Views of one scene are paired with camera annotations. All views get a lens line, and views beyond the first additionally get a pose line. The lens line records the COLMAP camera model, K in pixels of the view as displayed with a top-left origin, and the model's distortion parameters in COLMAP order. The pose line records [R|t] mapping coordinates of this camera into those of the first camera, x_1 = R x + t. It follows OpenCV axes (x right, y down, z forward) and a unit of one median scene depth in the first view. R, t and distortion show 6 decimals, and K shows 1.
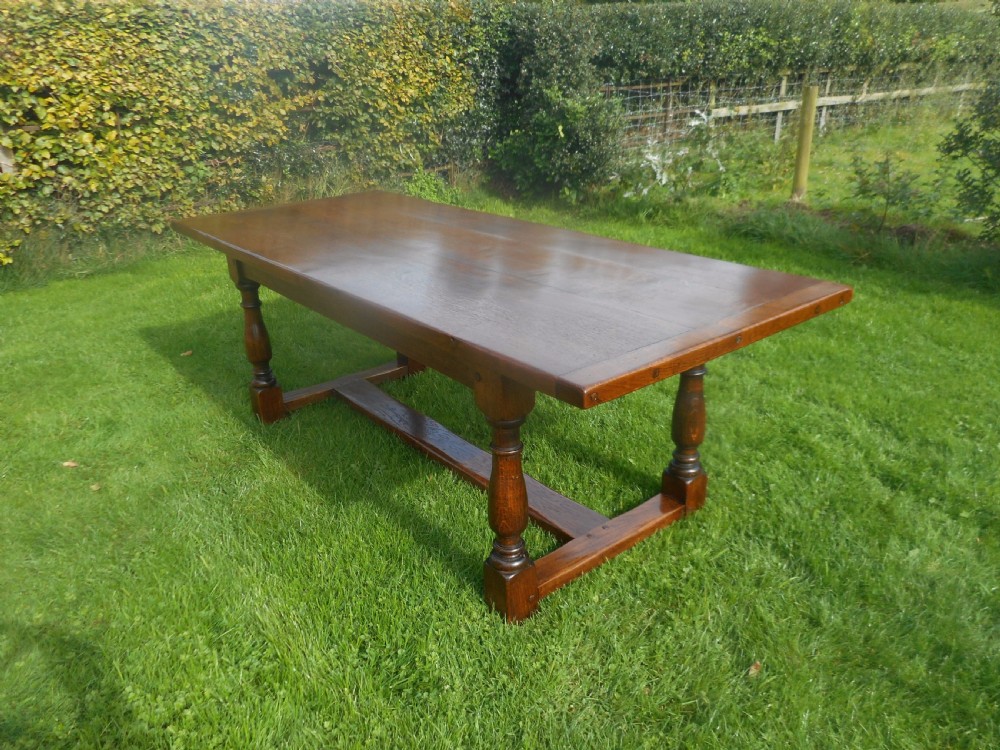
lens RADIAL K [[753.8, 0, 489.3], [0, 753.8, 384.1], [0, 0, 1]] dist [0.008787, 0.001759]
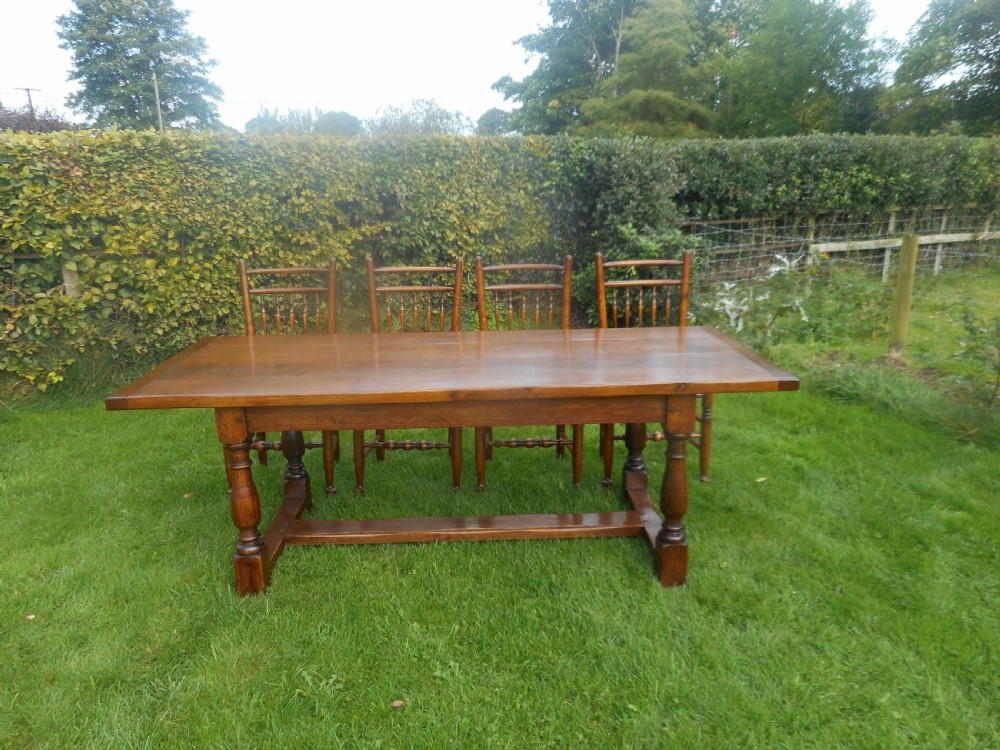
lens RADIAL K [[753.8, 0, 493.4], [0, 753.8, 384.9], [0, 0, 1]] dist [0.008787, 0.001759]
pose [[0.989254, 0.059520, -0.133541, 0.062736], [-0.076876, 0.988682, -0.128831, -0.060813], [0.124362, 0.137713, 0.982634, 0.072202]]
